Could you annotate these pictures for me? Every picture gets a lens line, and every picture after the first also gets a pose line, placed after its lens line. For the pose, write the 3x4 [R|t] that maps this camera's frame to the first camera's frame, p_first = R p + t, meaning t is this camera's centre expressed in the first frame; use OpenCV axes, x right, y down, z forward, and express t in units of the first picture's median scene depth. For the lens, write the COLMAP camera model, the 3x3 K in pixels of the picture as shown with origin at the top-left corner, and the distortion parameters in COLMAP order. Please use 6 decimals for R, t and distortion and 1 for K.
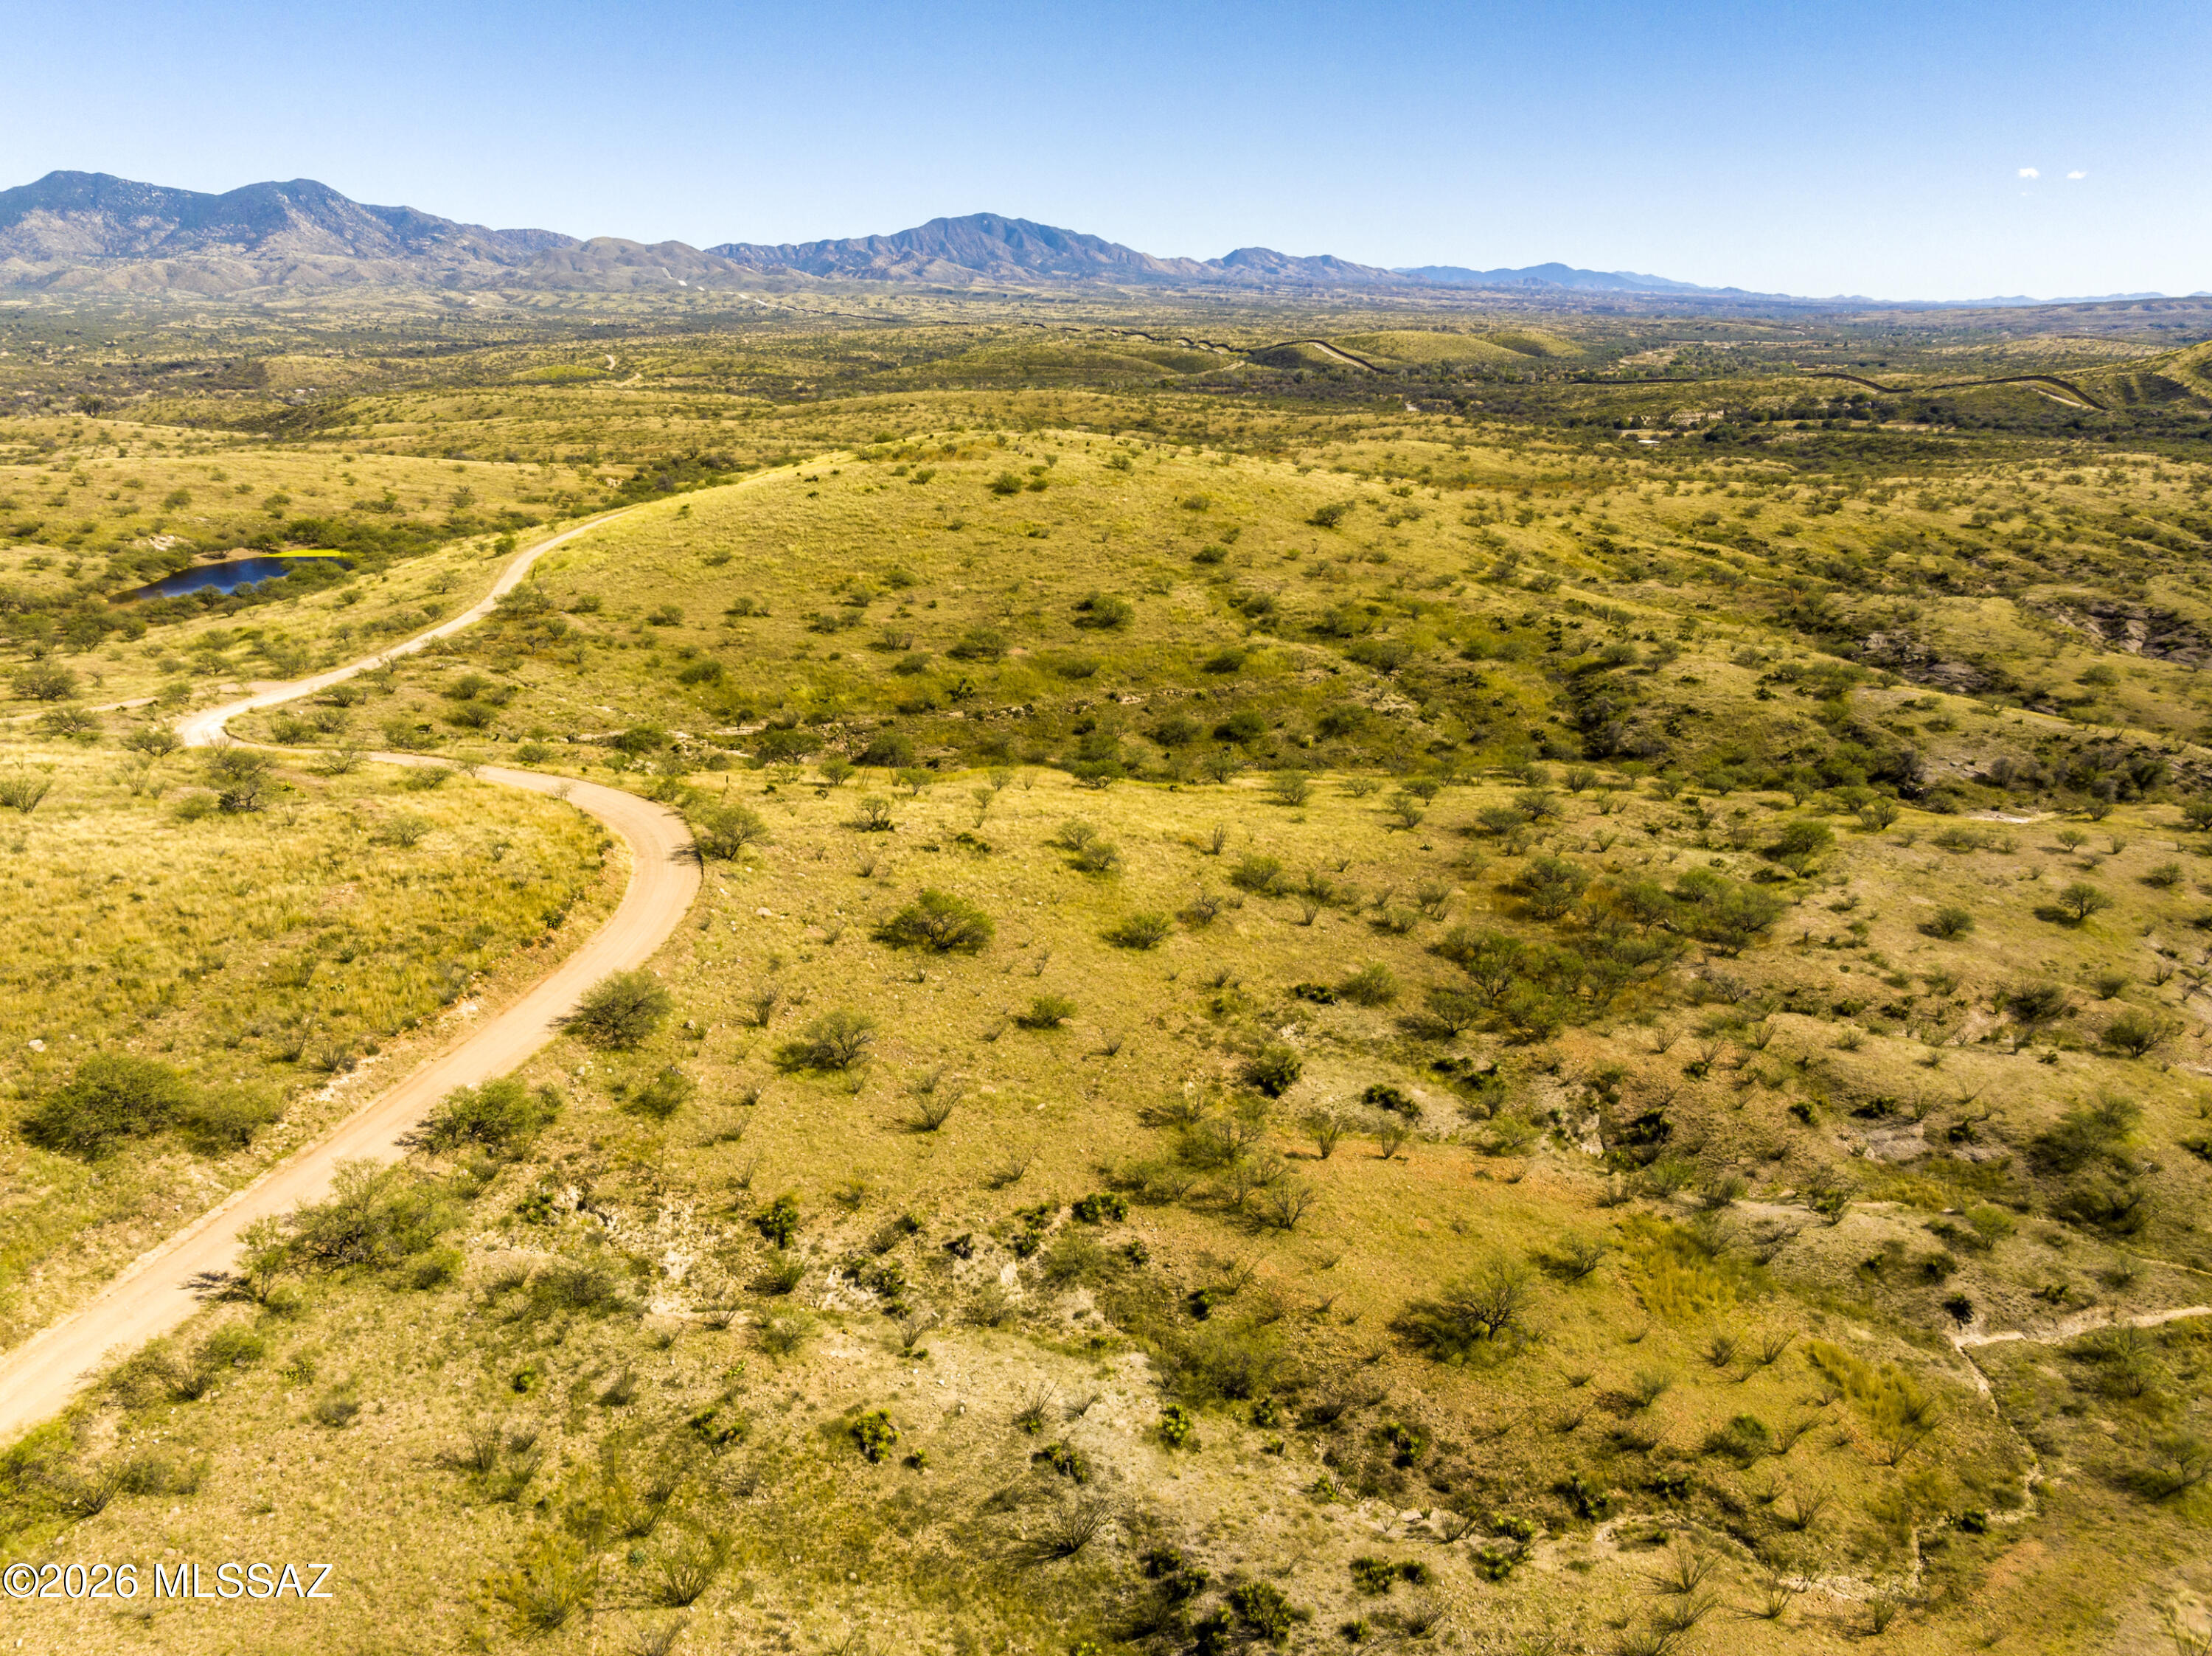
lens RADIAL K [[1562.7, 0, 1111.8], [0, 1562.7, 815.5], [0, 0, 1]] dist [-0.048110, 0.018673]
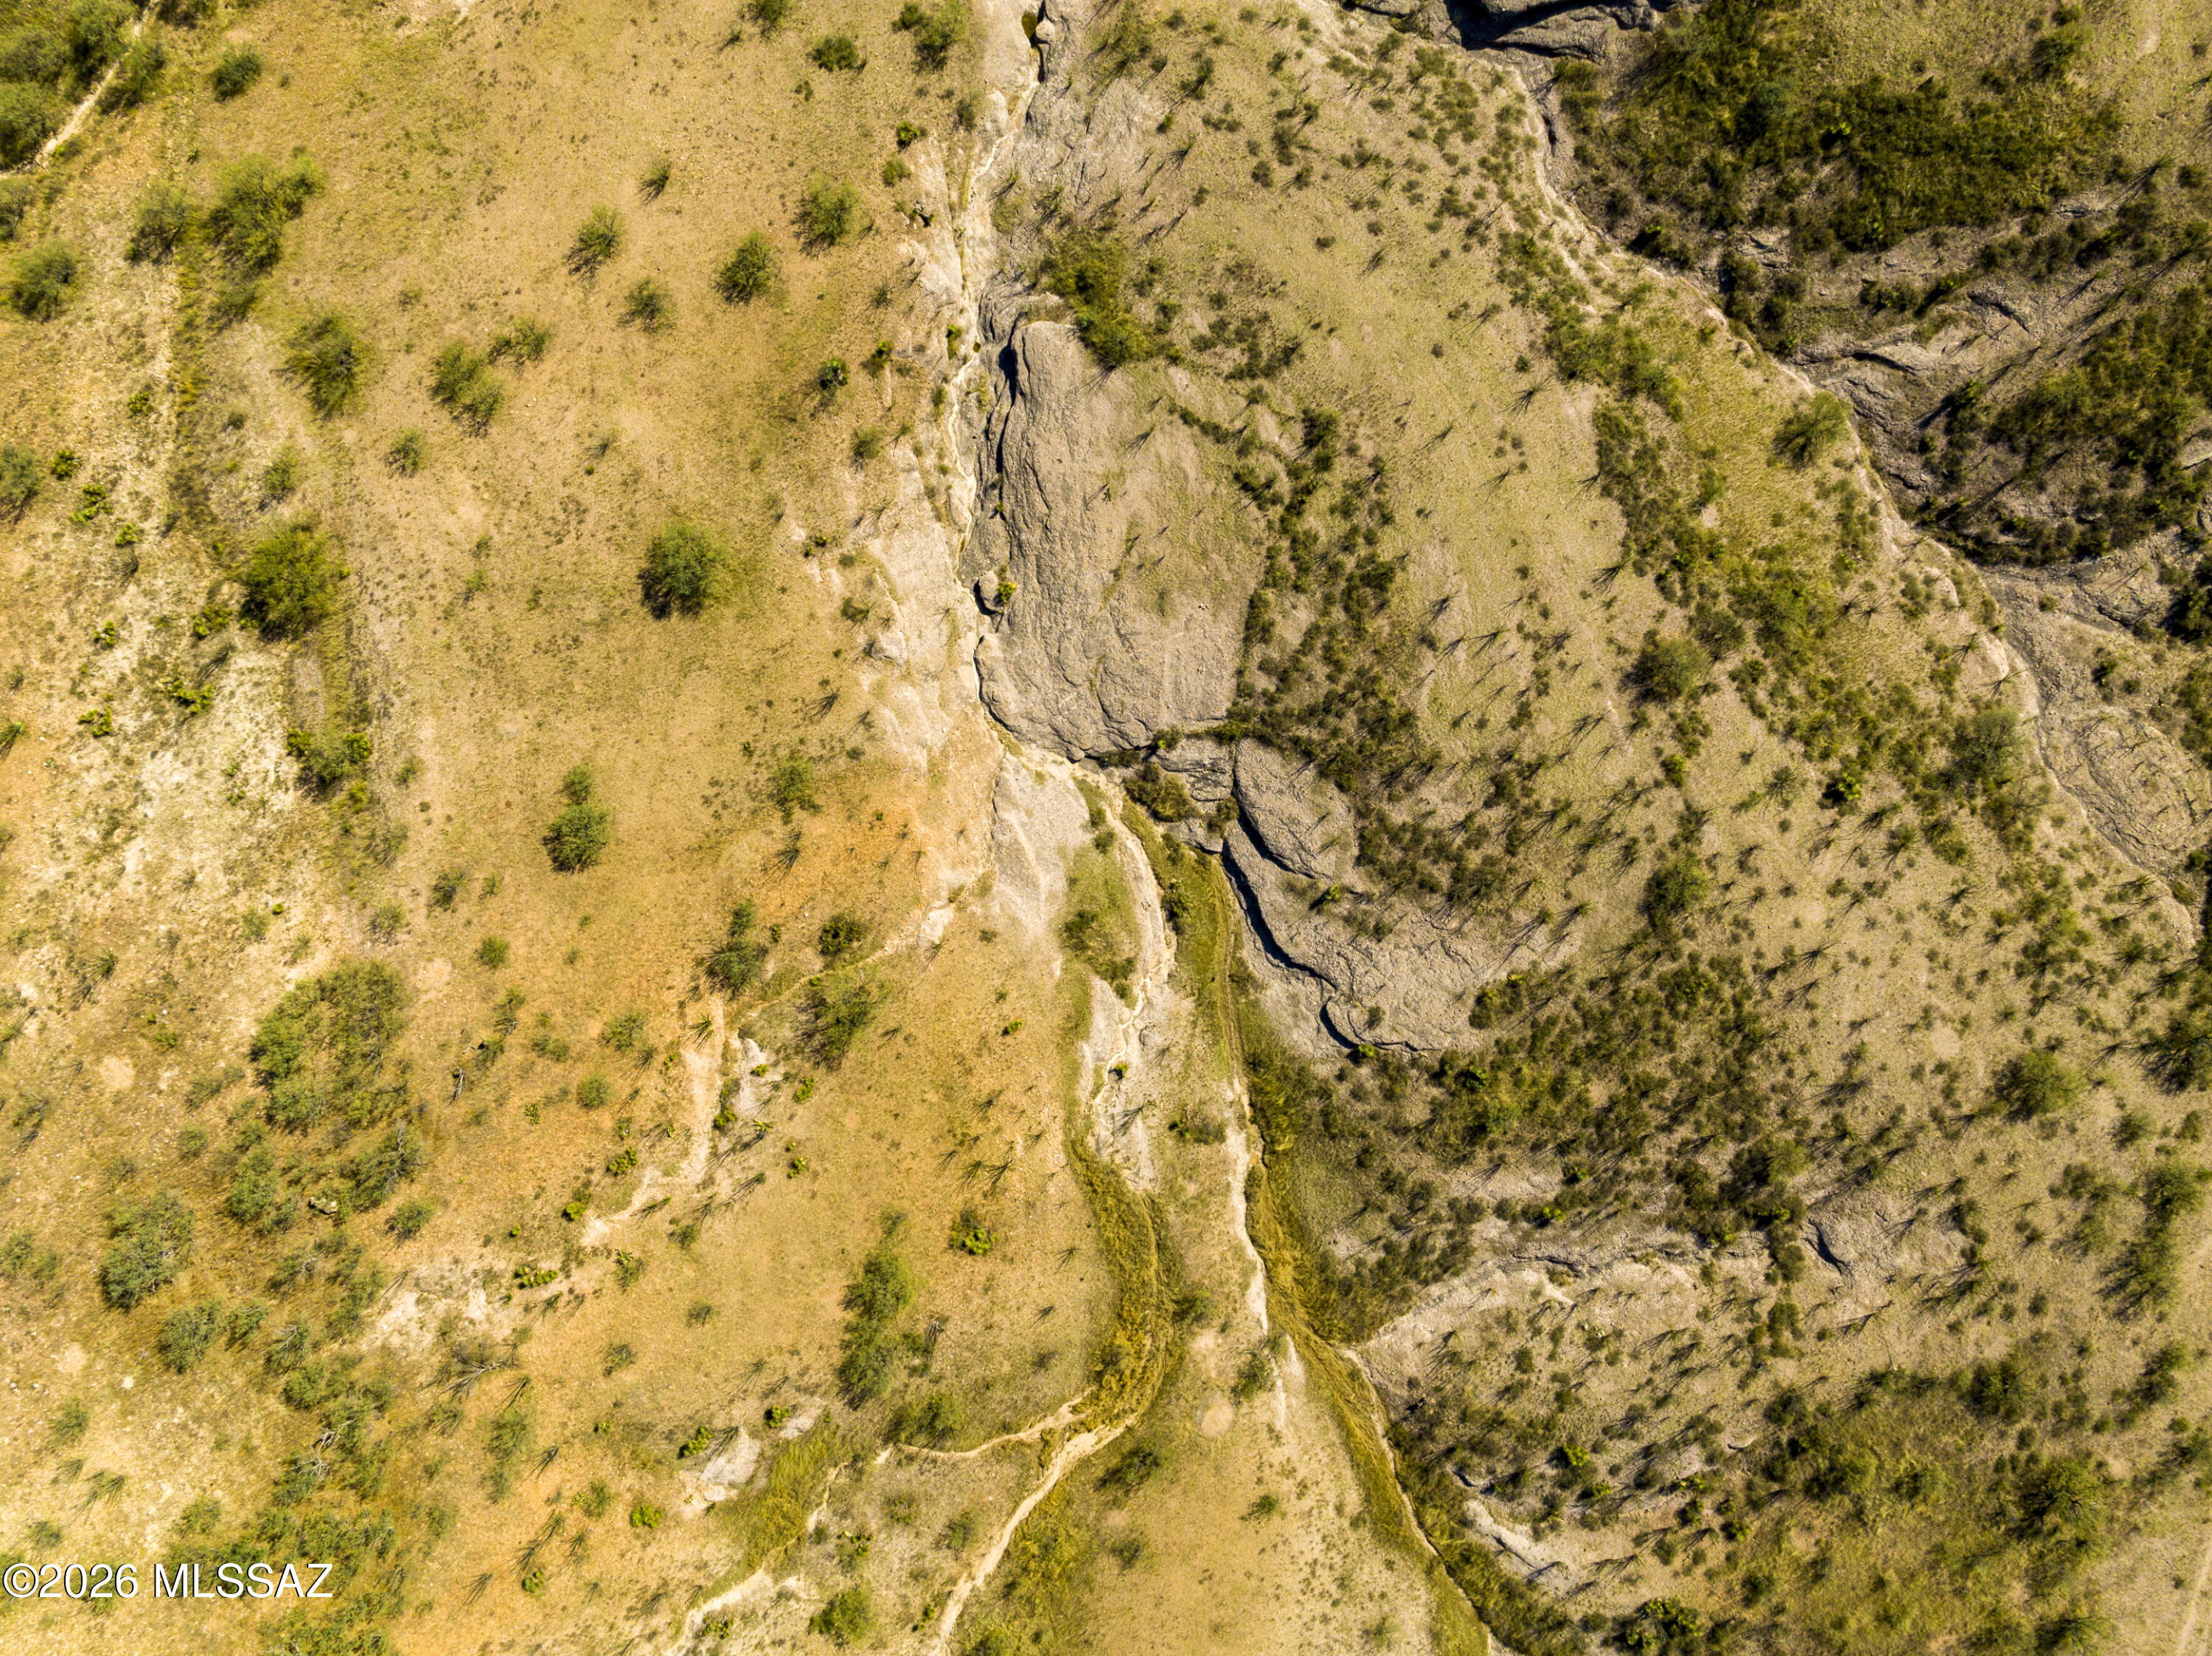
lens RADIAL K [[1562.7, 0, 1101.7], [0, 1562.7, 834.5], [0, 0, 1]] dist [-0.048110, 0.018673]
pose [[0.717912, -0.695866, -0.019296, 1.124562], [0.229170, 0.210076, 0.950447, -0.854357], [-0.657330, -0.686759, 0.310288, 0.953814]]
